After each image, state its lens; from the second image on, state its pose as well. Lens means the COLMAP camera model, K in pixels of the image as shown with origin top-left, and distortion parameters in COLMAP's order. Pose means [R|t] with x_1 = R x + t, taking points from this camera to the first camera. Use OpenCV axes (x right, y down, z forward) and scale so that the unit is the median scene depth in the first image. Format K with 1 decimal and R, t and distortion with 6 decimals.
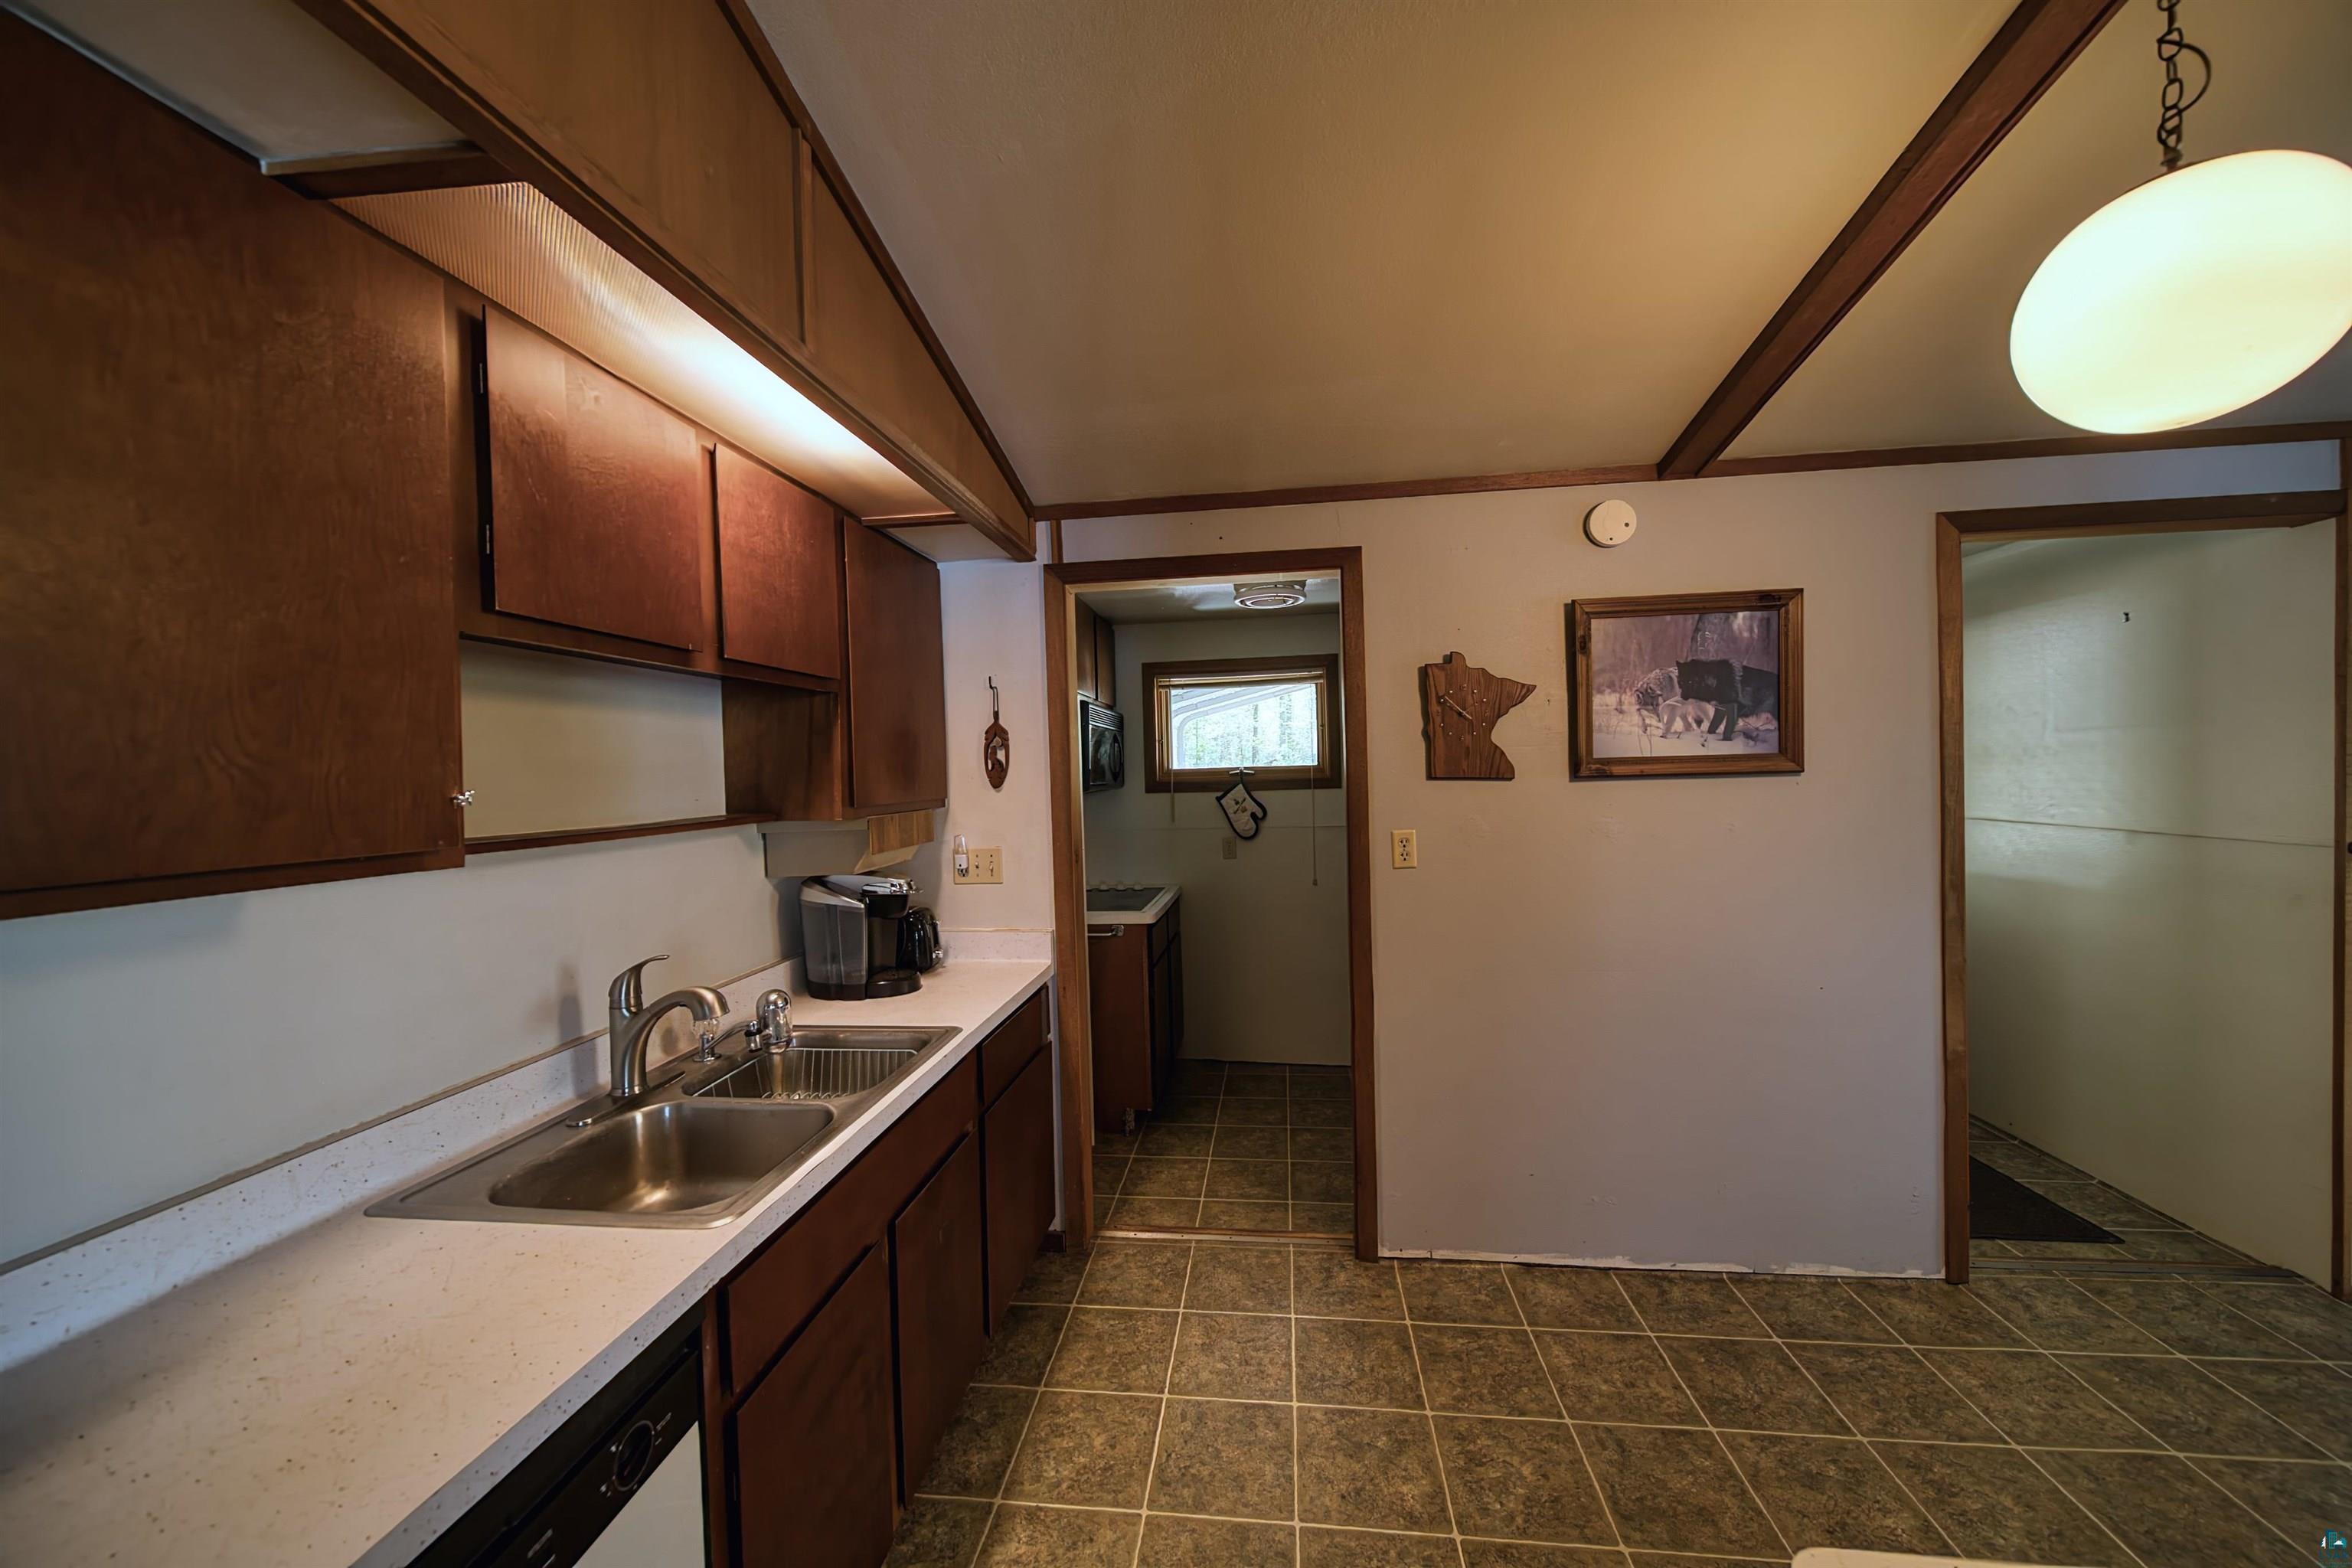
lens RADIAL K [[820.3, 0, 1186.9], [0, 820.3, 782.8], [0, 0, 1]] dist [0.001081, 0.000006]
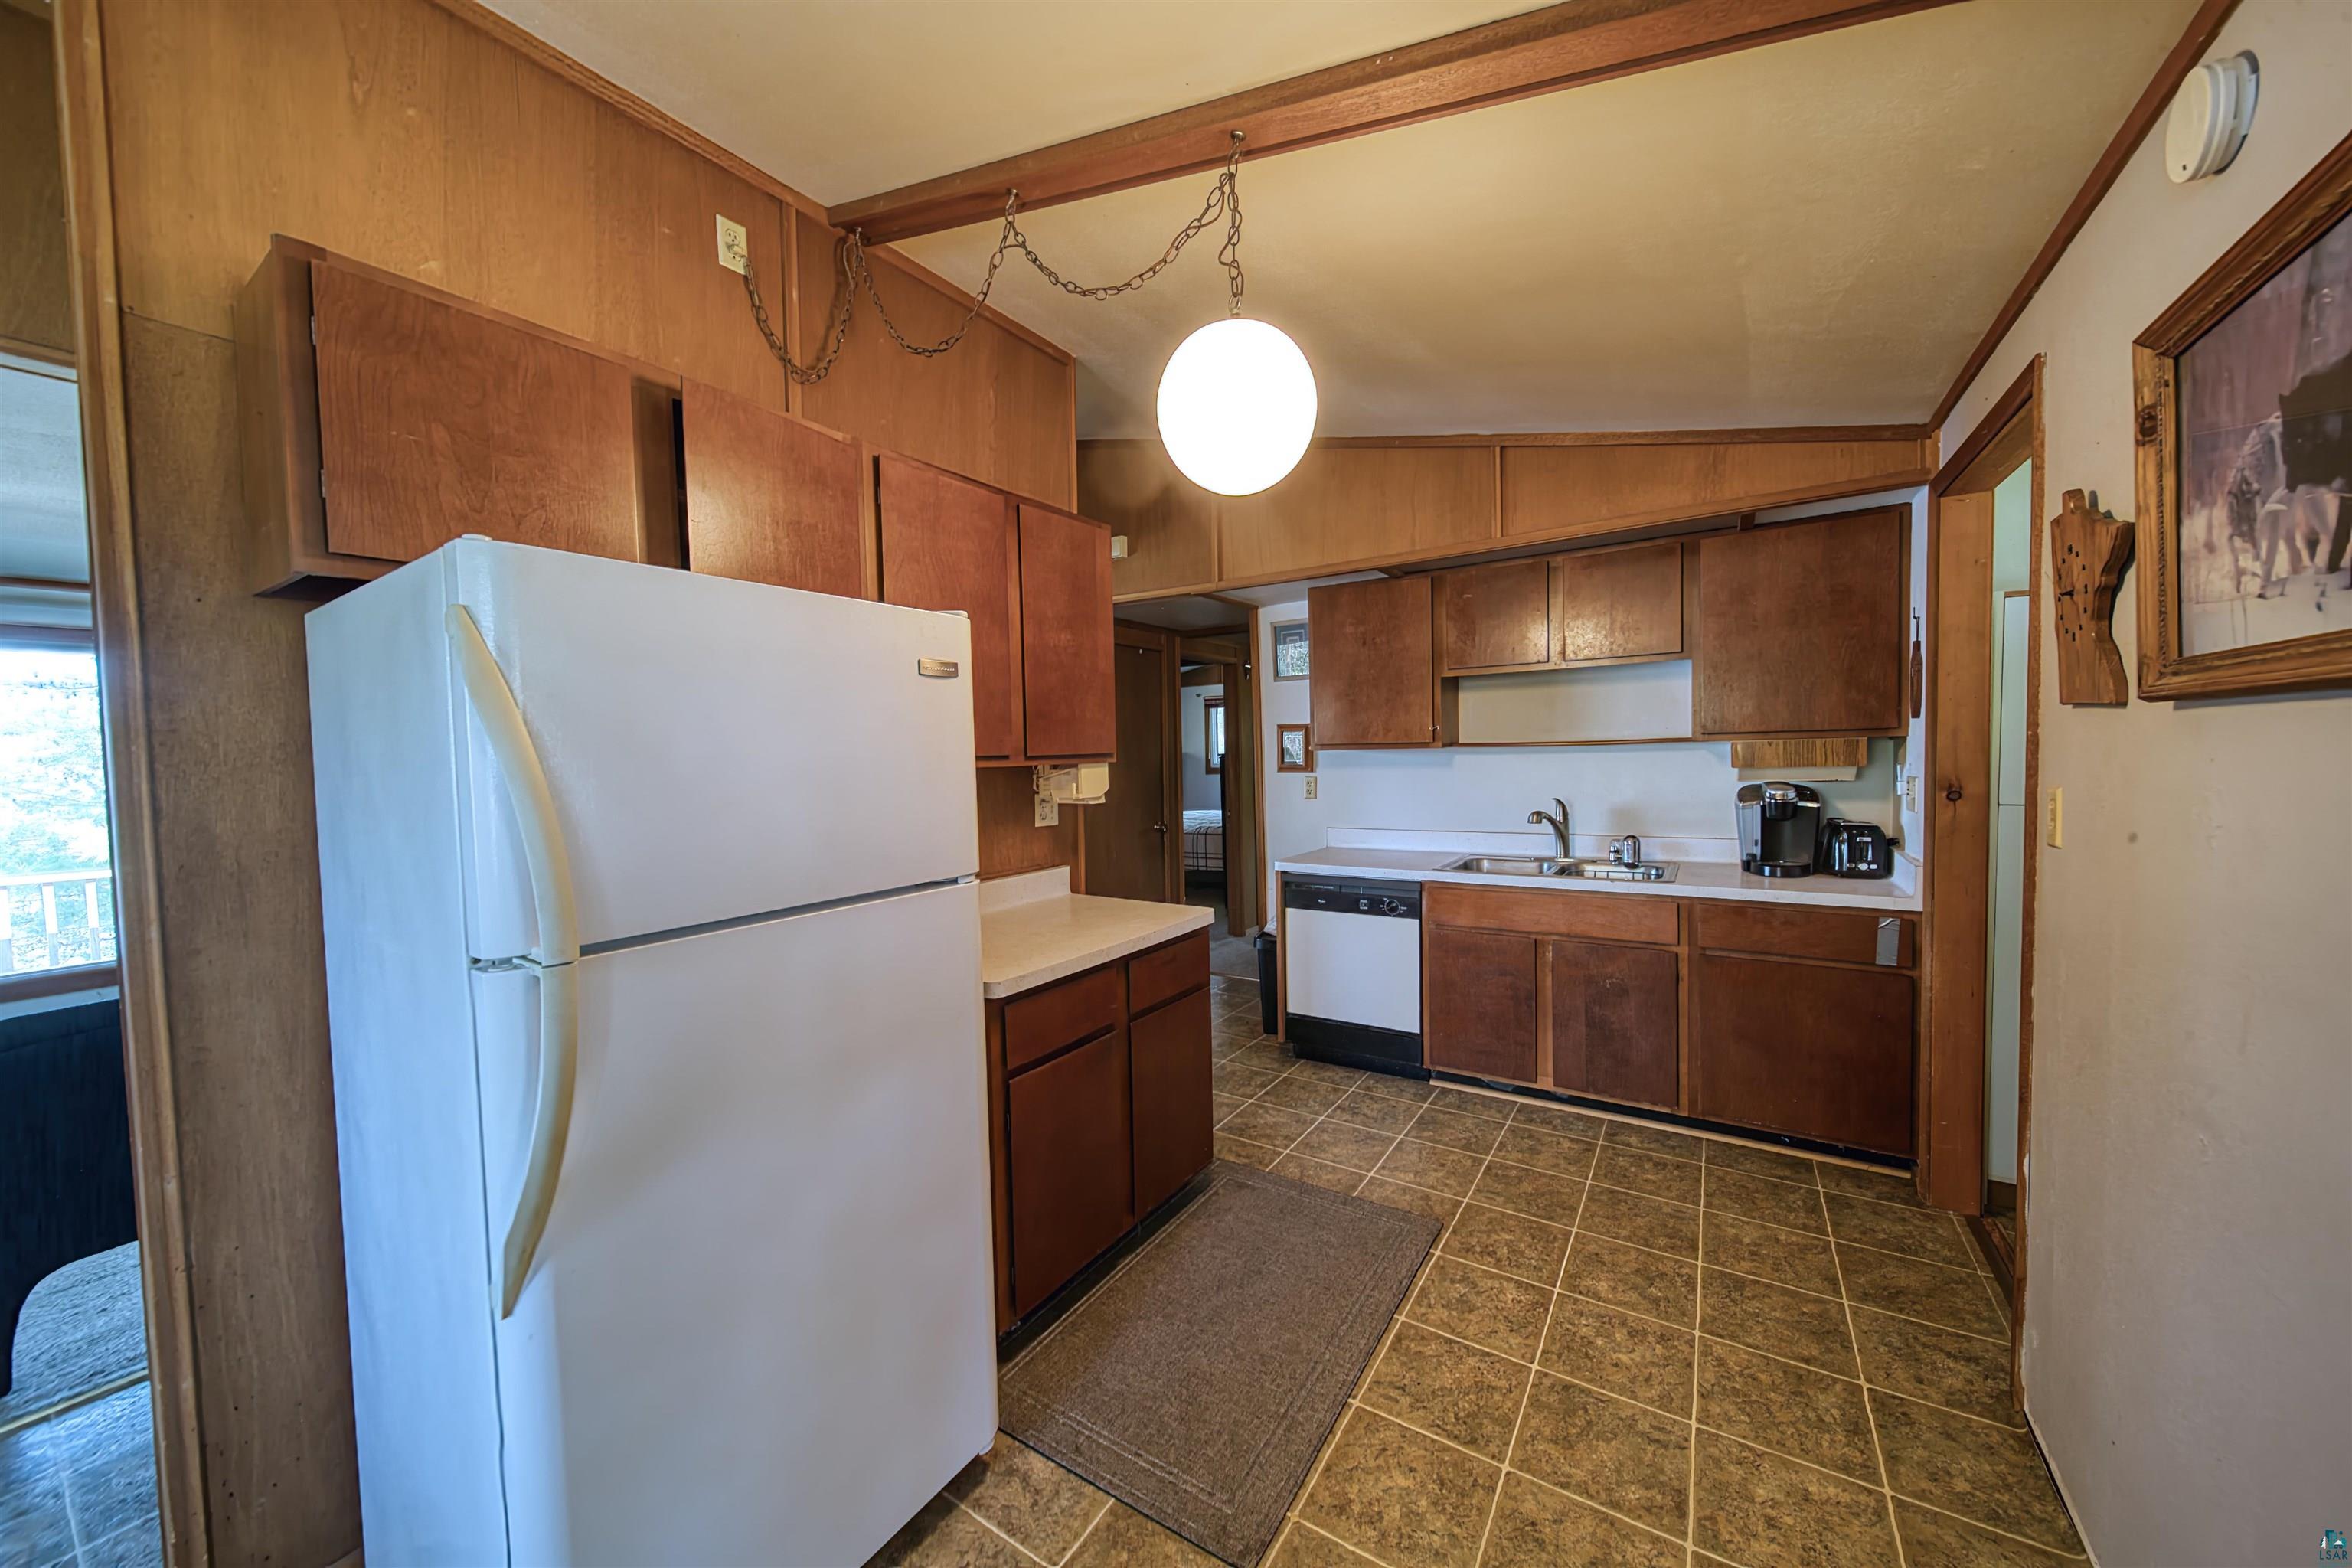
lens RADIAL K [[820.3, 0, 1180.0], [0, 820.3, 781.0], [0, 0, 1]] dist [0.001081, 0.000006]
pose [[-0.451907, 0.068895, -0.889401, 1.184117], [0.020831, 0.997556, 0.066689, -0.003925], [0.891822, 0.011610, -0.452238, 0.715628]]
